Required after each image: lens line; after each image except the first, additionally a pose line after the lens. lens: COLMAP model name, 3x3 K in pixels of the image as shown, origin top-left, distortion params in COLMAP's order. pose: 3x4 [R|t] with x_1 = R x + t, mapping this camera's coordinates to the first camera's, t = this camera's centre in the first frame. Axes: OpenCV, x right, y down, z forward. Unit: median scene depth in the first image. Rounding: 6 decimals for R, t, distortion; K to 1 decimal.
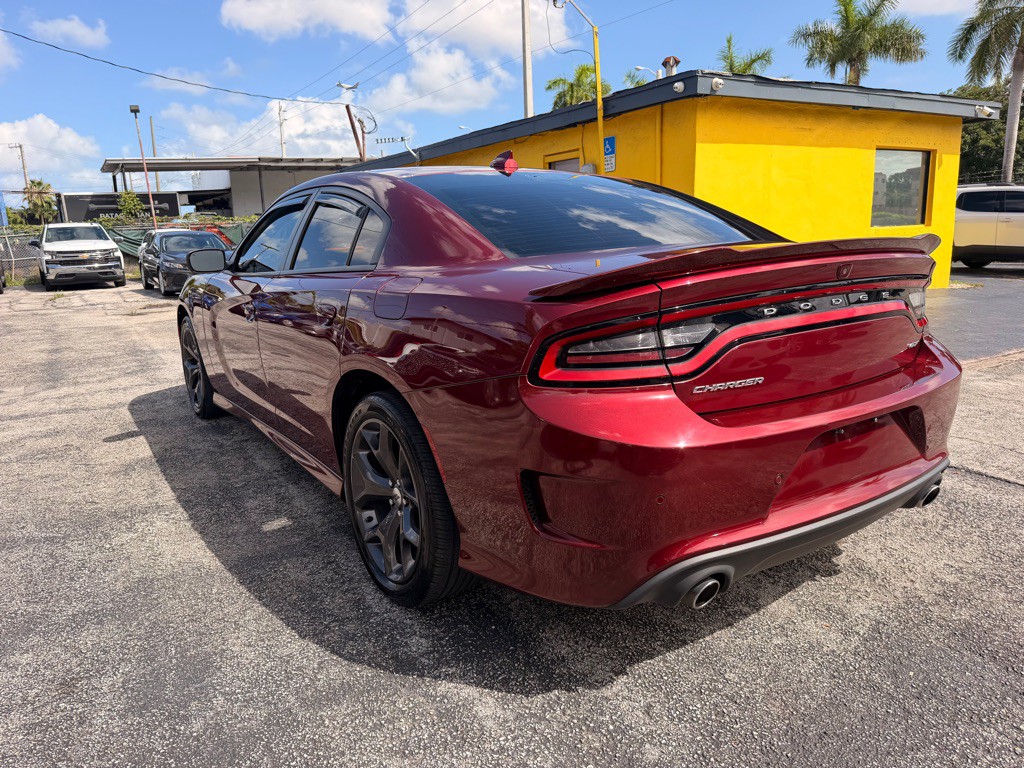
lens RADIAL K [[722.6, 0, 511.5], [0, 722.6, 387.6], [0, 0, 1]] dist [0.009982, -0.016963]
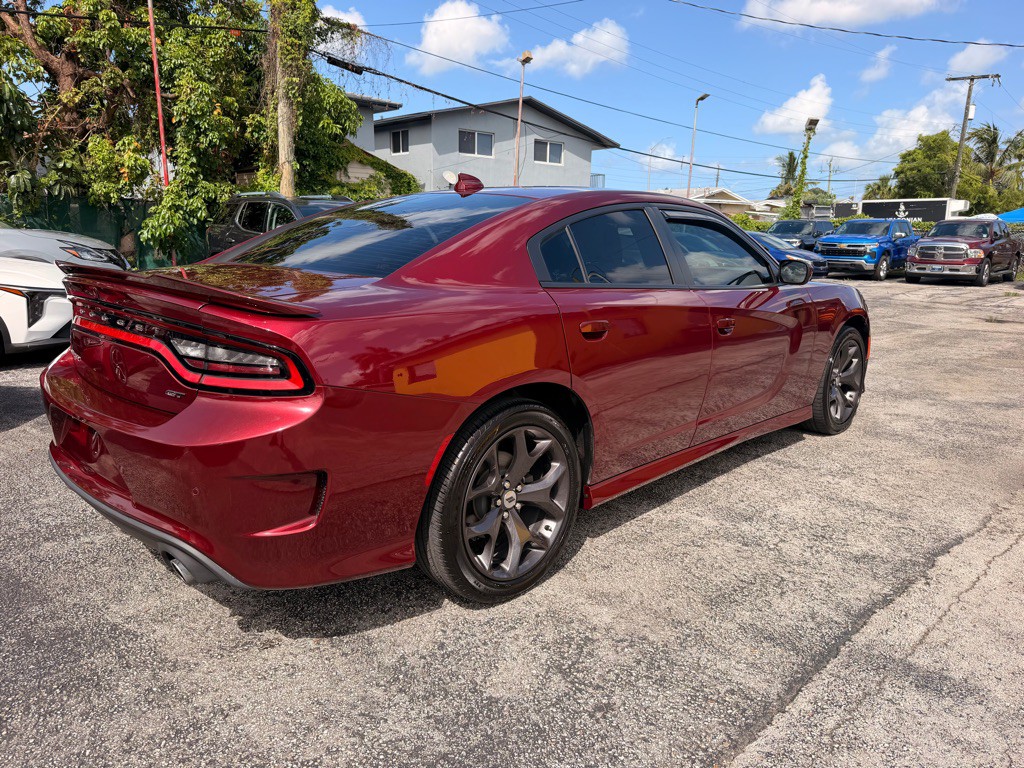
lens RADIAL K [[722.6, 0, 511.5], [0, 722.6, 387.6], [0, 0, 1]] dist [0.009982, -0.016963]
pose [[0.211016, 0.243038, -0.946787, 0.979115], [-0.231183, 0.953526, 0.193243, -0.222062], [0.949751, 0.178103, 0.257395, 0.758058]]
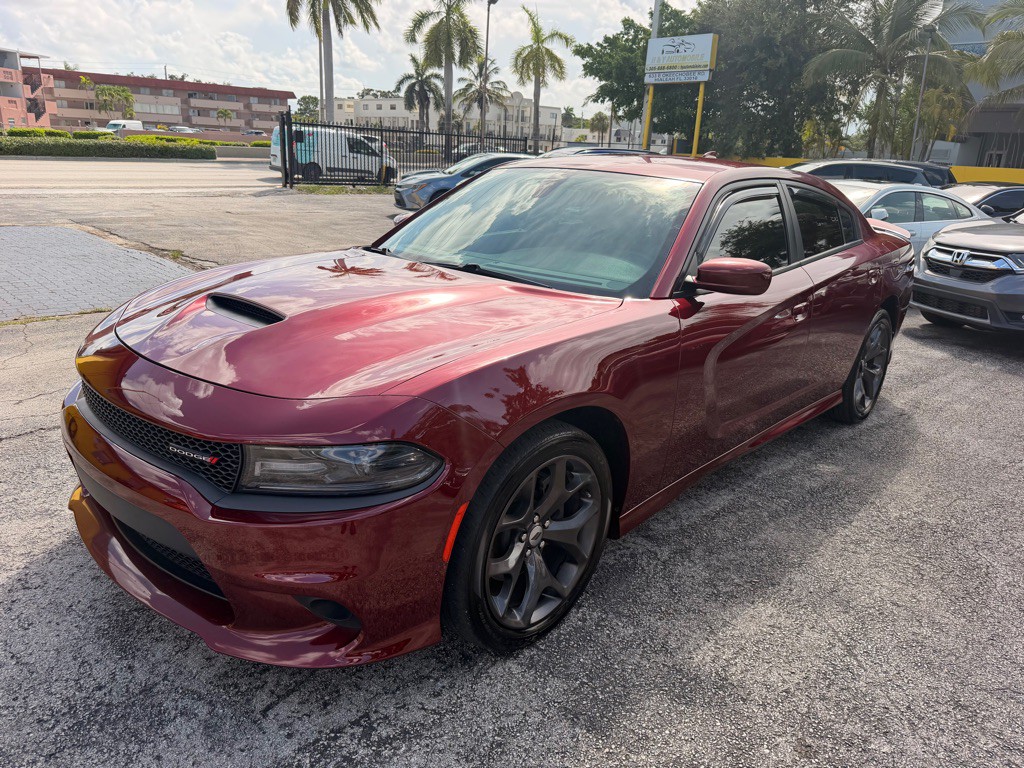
lens RADIAL K [[722.6, 0, 511.5], [0, 722.6, 387.6], [0, 0, 1]] dist [0.009982, -0.016963]
pose [[-0.235186, -0.273889, 0.932562, -1.160747], [0.163231, 0.934718, 0.315687, -0.363431], [-0.958146, 0.226468, -0.175125, 1.516498]]
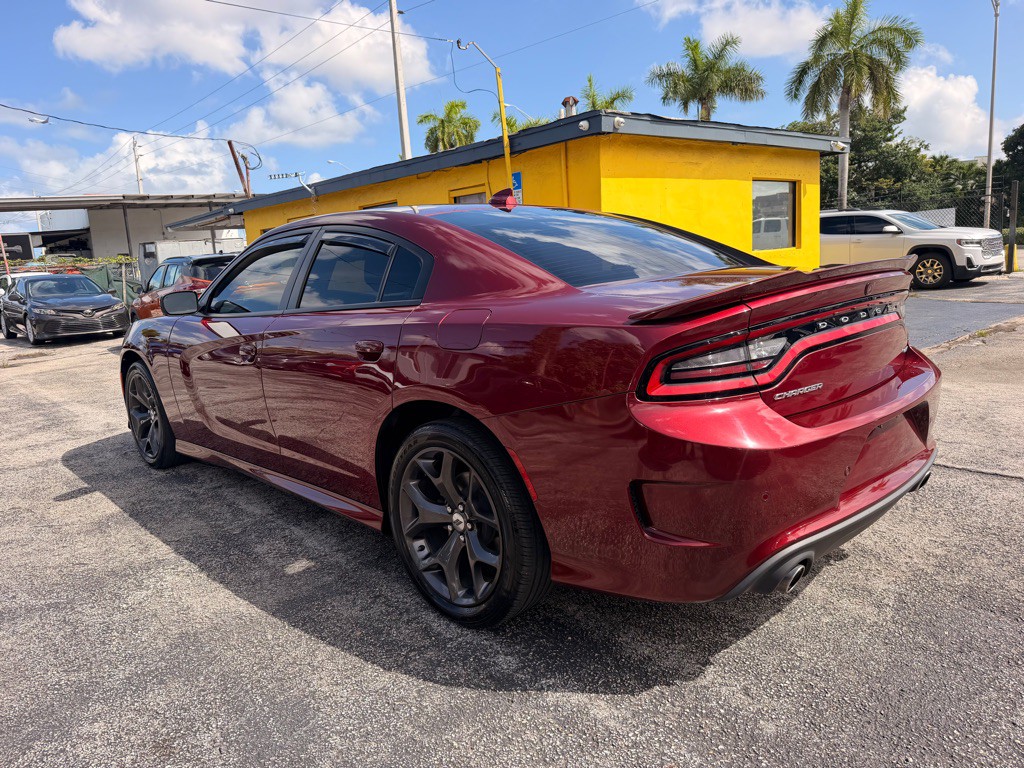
lens RADIAL K [[720.8, 0, 513.5], [0, 720.8, 385.5], [0, 0, 1]] dist [0.013956, -0.020032]
pose [[0.984367, -0.057572, 0.166457, -0.167887], [0.064883, 0.997138, -0.038818, 0.001257], [-0.163745, 0.049011, 0.985284, -0.022907]]
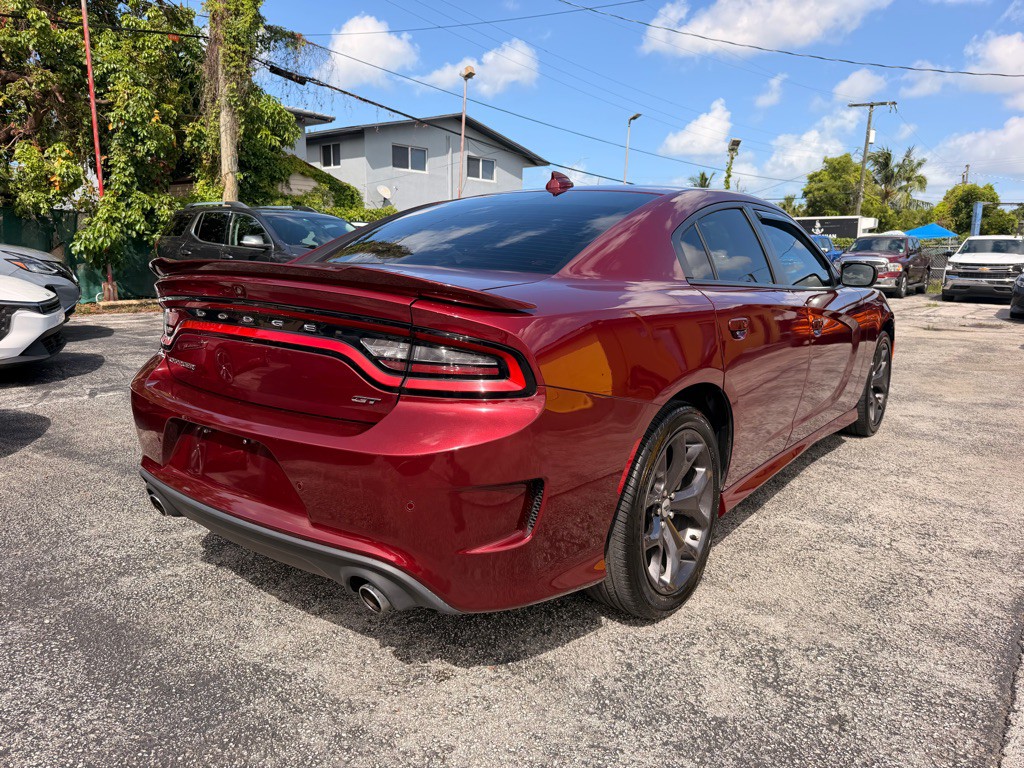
lens RADIAL K [[724.5, 0, 509.9], [0, 724.5, 388.3], [0, 0, 1]] dist [0.002846, -0.008094]
pose [[0.316753, 0.216581, -0.923450, 0.883459], [-0.229198, 0.962208, 0.147054, -0.149520], [0.920400, 0.165073, 0.354422, 0.558468]]
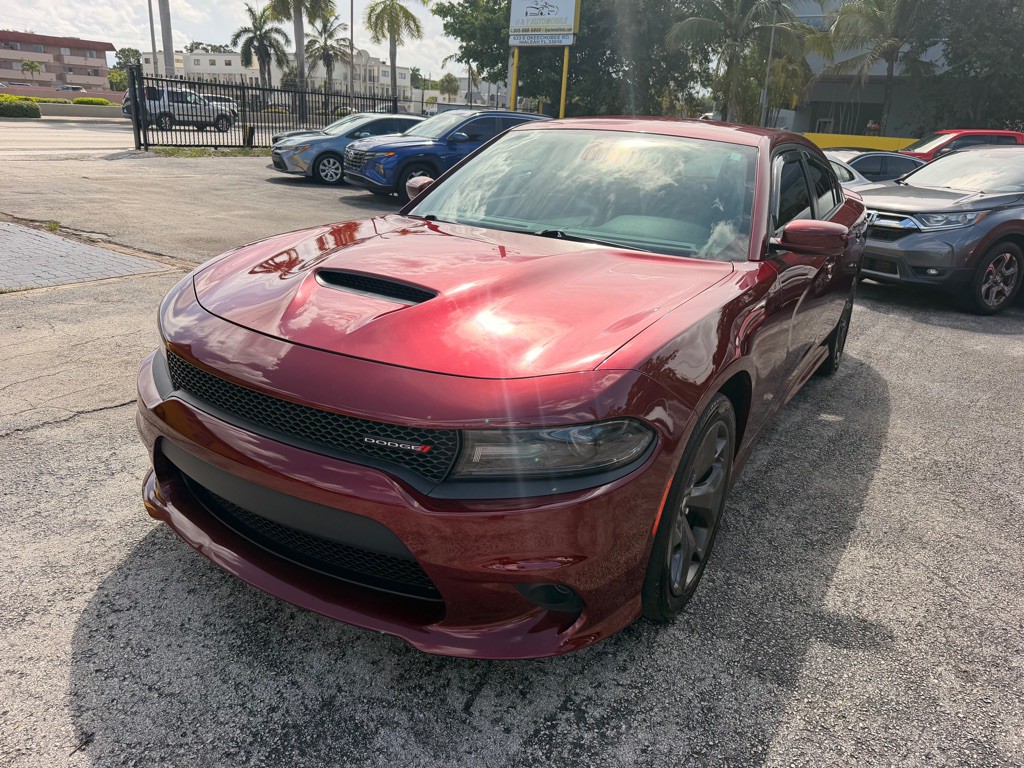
lens RADIAL K [[722.6, 0, 511.5], [0, 722.6, 387.6], [0, 0, 1]] dist [0.009982, -0.016963]
pose [[-0.417548, -0.297974, 0.858409, -1.061940], [0.145331, 0.910641, 0.386797, -0.398050], [-0.896958, 0.286259, -0.336931, 1.737090]]
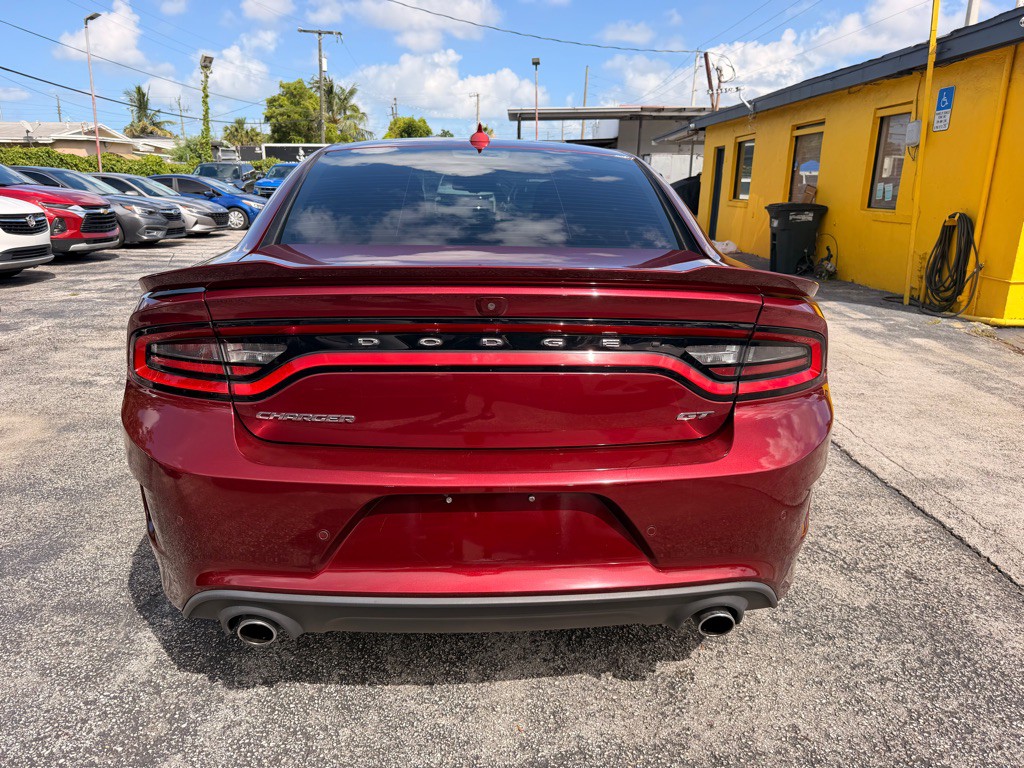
lens RADIAL K [[722.6, 0, 511.5], [0, 722.6, 387.6], [0, 0, 1]] dist [0.009982, -0.016963]
pose [[0.859034, 0.184163, -0.477645, 0.478686], [-0.152693, 0.982754, 0.104301, -0.087333], [0.488616, -0.016665, 0.872340, 0.181788]]
